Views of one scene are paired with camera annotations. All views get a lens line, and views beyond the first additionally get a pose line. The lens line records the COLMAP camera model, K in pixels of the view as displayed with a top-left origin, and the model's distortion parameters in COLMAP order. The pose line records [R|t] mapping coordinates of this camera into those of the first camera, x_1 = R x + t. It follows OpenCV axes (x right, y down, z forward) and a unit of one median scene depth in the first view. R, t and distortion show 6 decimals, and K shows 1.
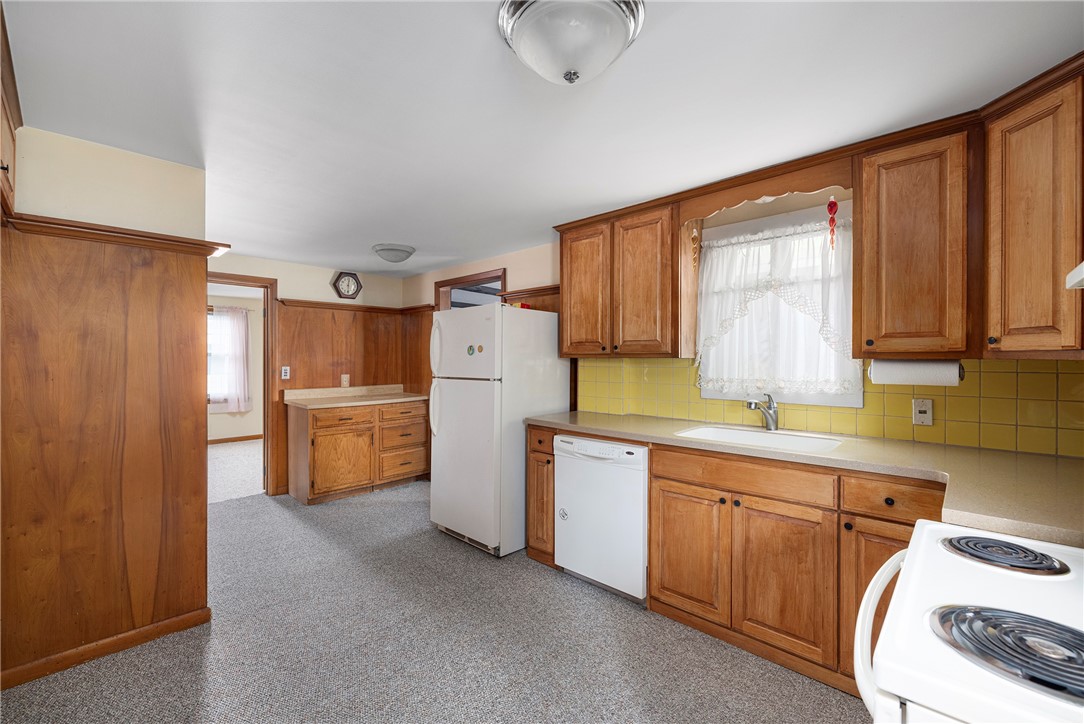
lens RADIAL K [[459.3, 0, 540.7], [0, 459.3, 359.0], [0, 0, 1]] dist [0.000751, 0.000095]
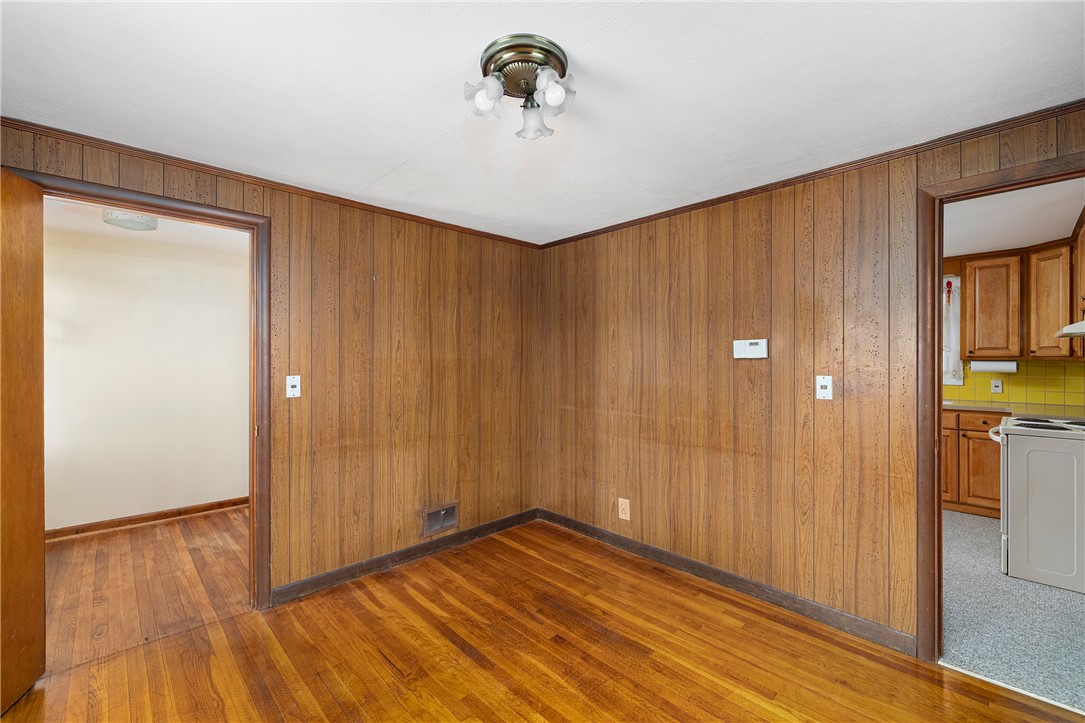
lens RADIAL K [[459.7, 0, 538.9], [0, 459.7, 359.0], [0, 0, 1]] dist [0.000751, 0.000095]
pose [[0.998338, 0.000481, -0.057627, -1.082653], [-0.000553, 0.999999, -0.001232, -0.000993], [0.057626, 0.001262, 0.998337, -1.156853]]
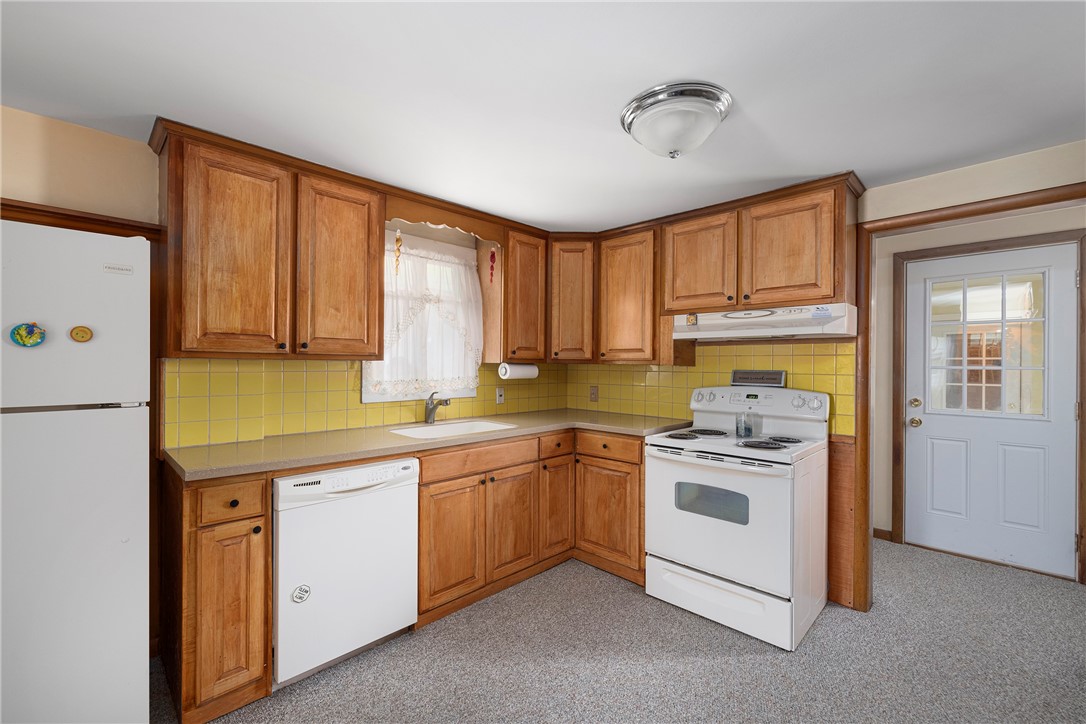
lens RADIAL K [[460.2, 0, 541.0], [0, 460.2, 363.9], [0, 0, 1]] dist [0.000751, 0.000095]
pose [[0.018949, 0.000604, 0.999820, -0.815023], [-0.007312, 0.999973, -0.000466, 0.003225], [-0.999794, -0.007302, 0.018953, 0.856147]]
